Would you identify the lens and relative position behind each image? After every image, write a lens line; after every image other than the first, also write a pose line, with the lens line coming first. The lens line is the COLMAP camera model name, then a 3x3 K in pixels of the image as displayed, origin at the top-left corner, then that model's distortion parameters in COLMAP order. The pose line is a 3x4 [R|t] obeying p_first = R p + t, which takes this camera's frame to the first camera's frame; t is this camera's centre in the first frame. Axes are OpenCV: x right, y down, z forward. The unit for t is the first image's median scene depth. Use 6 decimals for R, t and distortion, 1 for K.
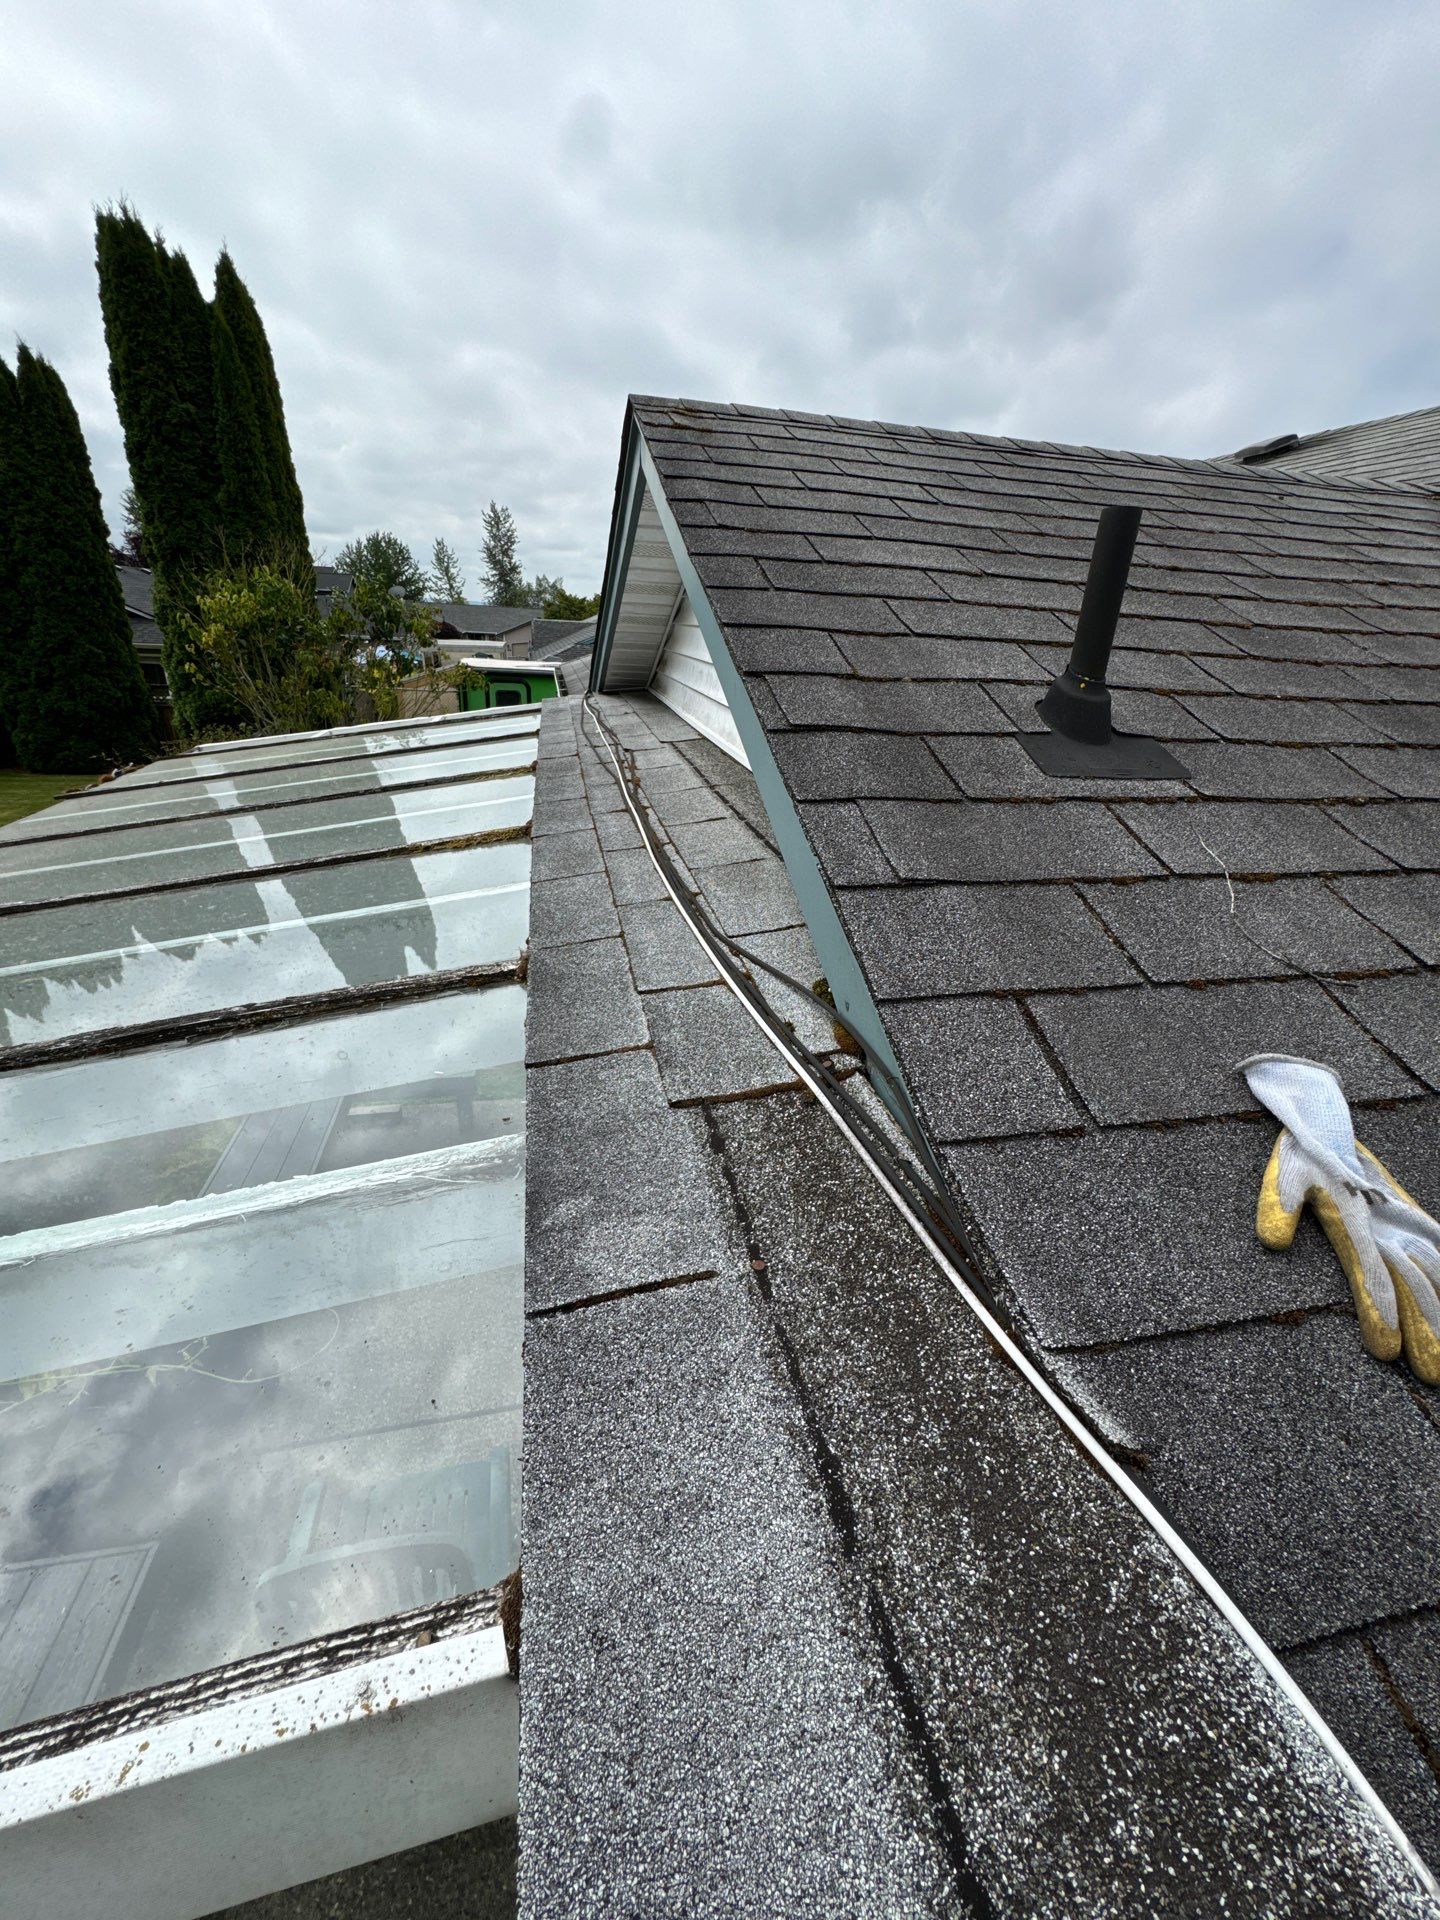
lens RADIAL K [[762.2, 0, 718.8], [0, 762.2, 959.6], [0, 0, 1]] dist [-0.002967, 0.000570]
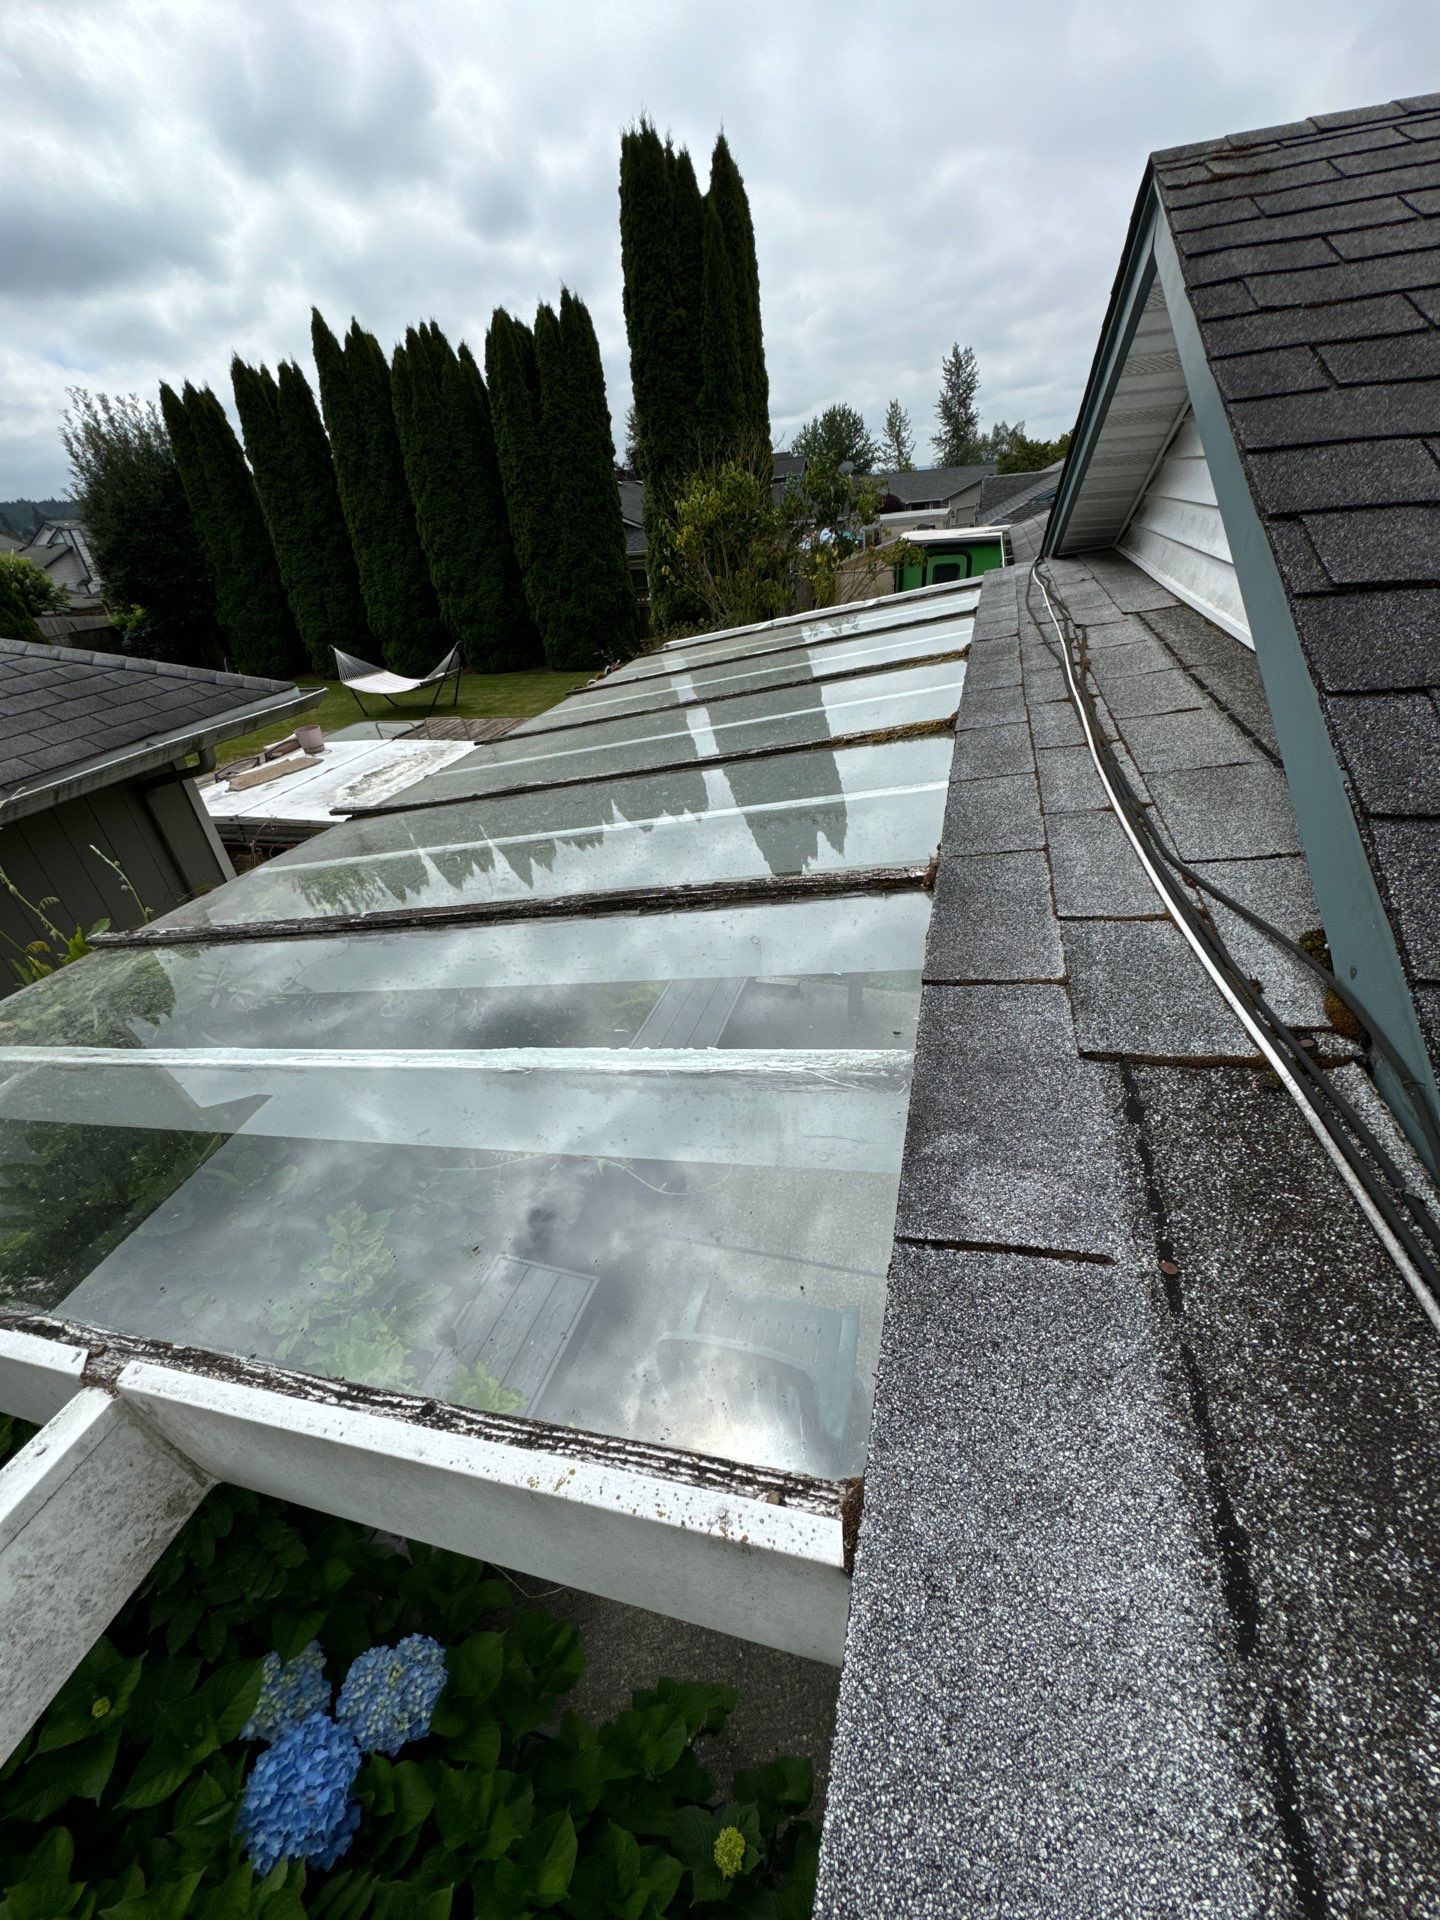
lens RADIAL K [[762.2, 0, 719.7], [0, 762.2, 957.3], [0, 0, 1]] dist [-0.002967, 0.000570]
pose [[0.867053, 0.147175, -0.475982, -0.010711], [-0.080197, 0.984143, 0.158212, -0.012604], [0.491719, -0.099005, 0.865107, 0.019234]]
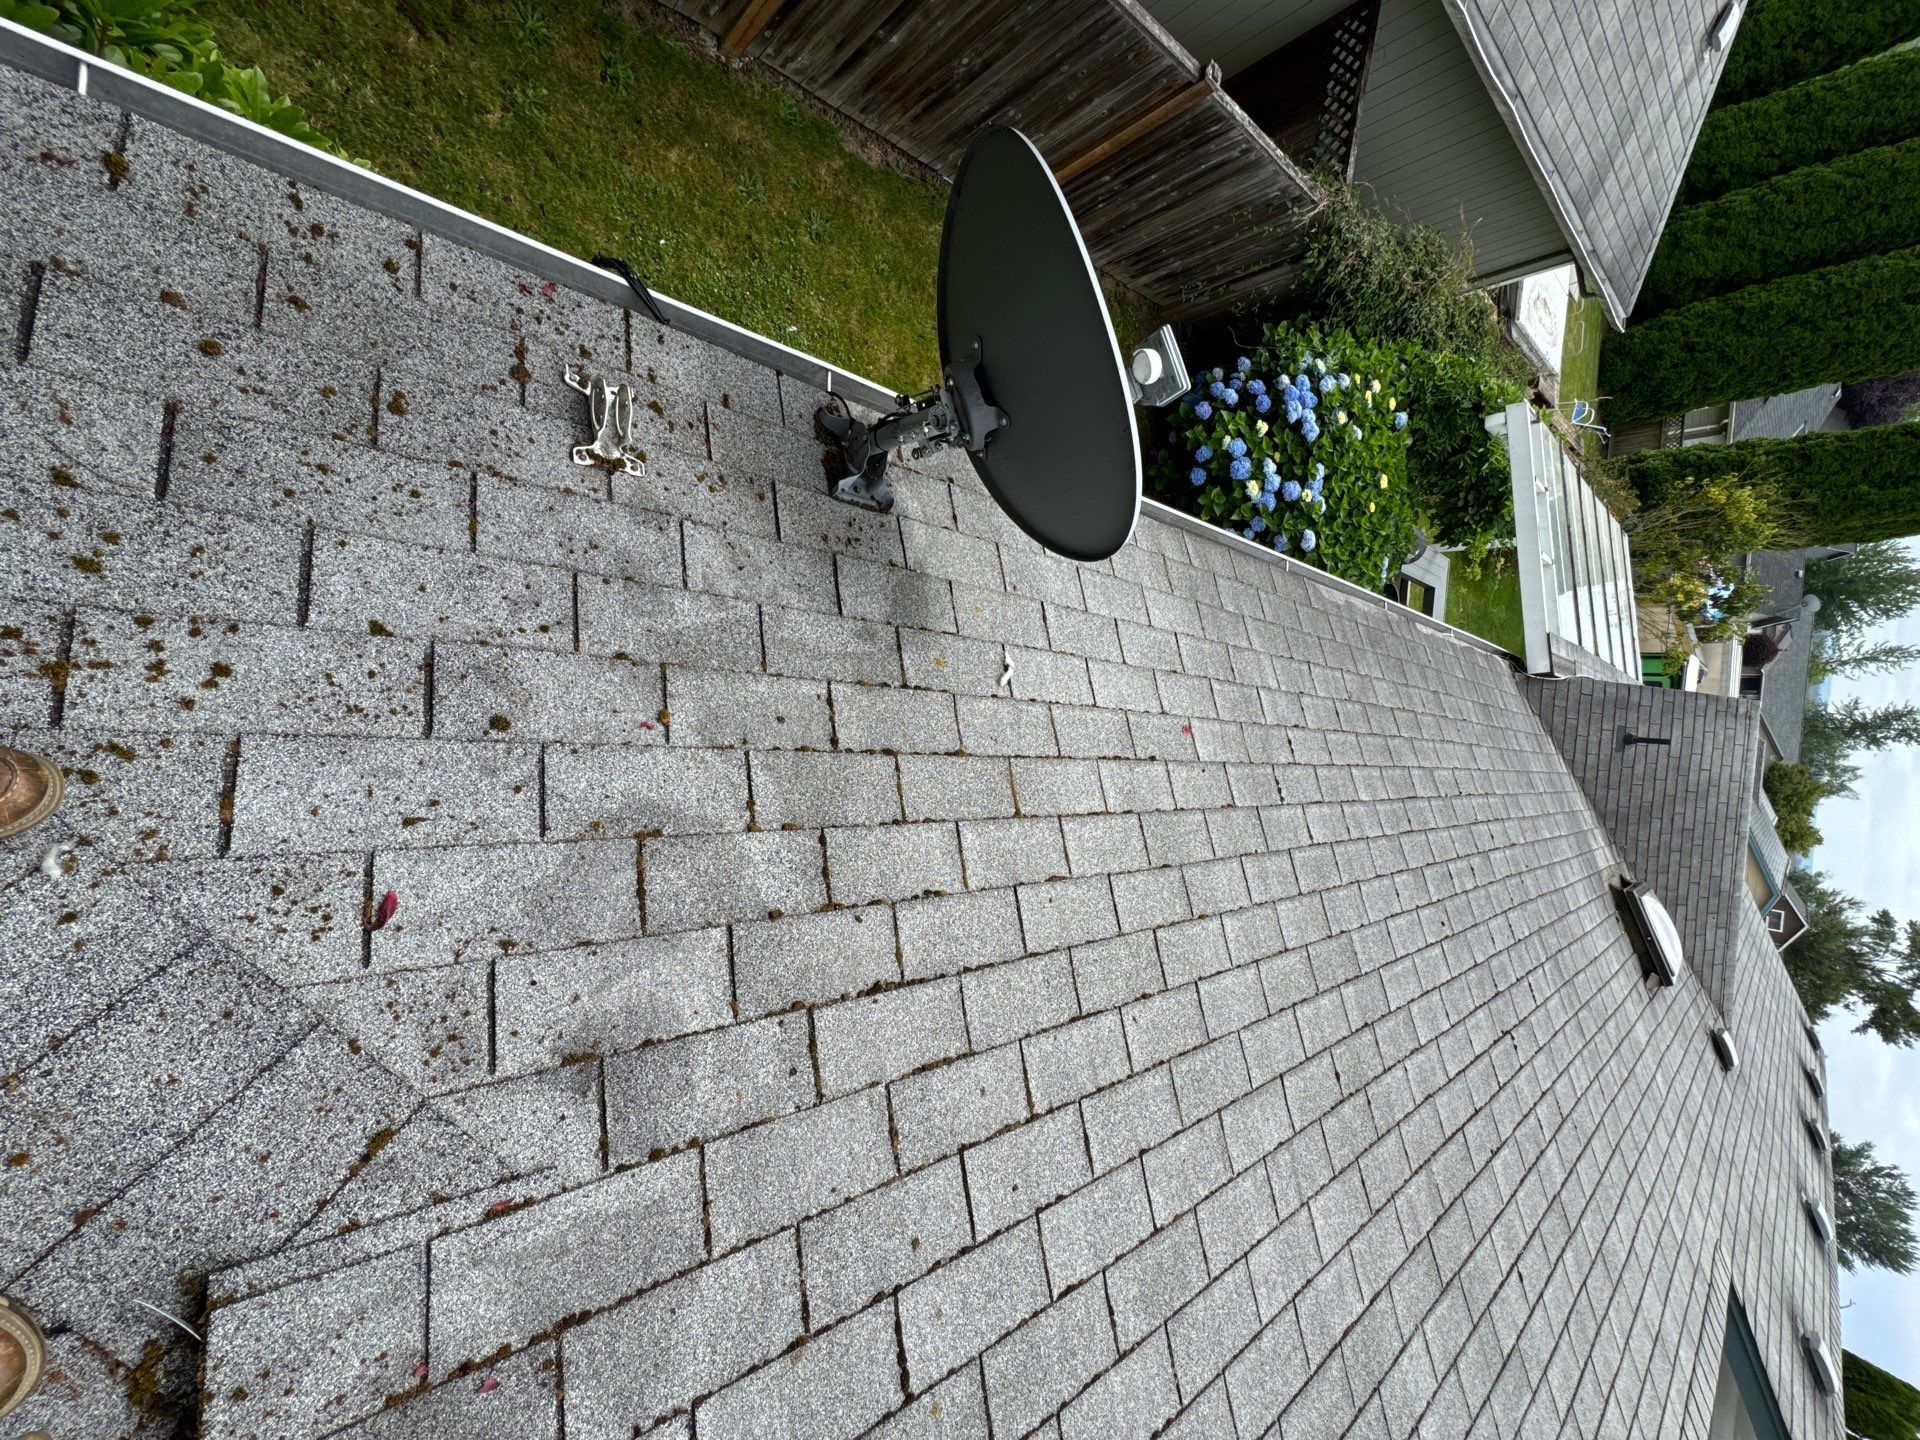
lens RADIAL K [[762.2, 0, 966.8], [0, 762.2, 722.4], [0, 0, 1]] dist [-0.002967, 0.000570]
pose [[-0.201012, 0.966478, -0.159733, 0.996731], [-0.905114, -0.120880, 0.407622, 0.850080], [0.374649, 0.226514, 0.899071, -2.694263]]
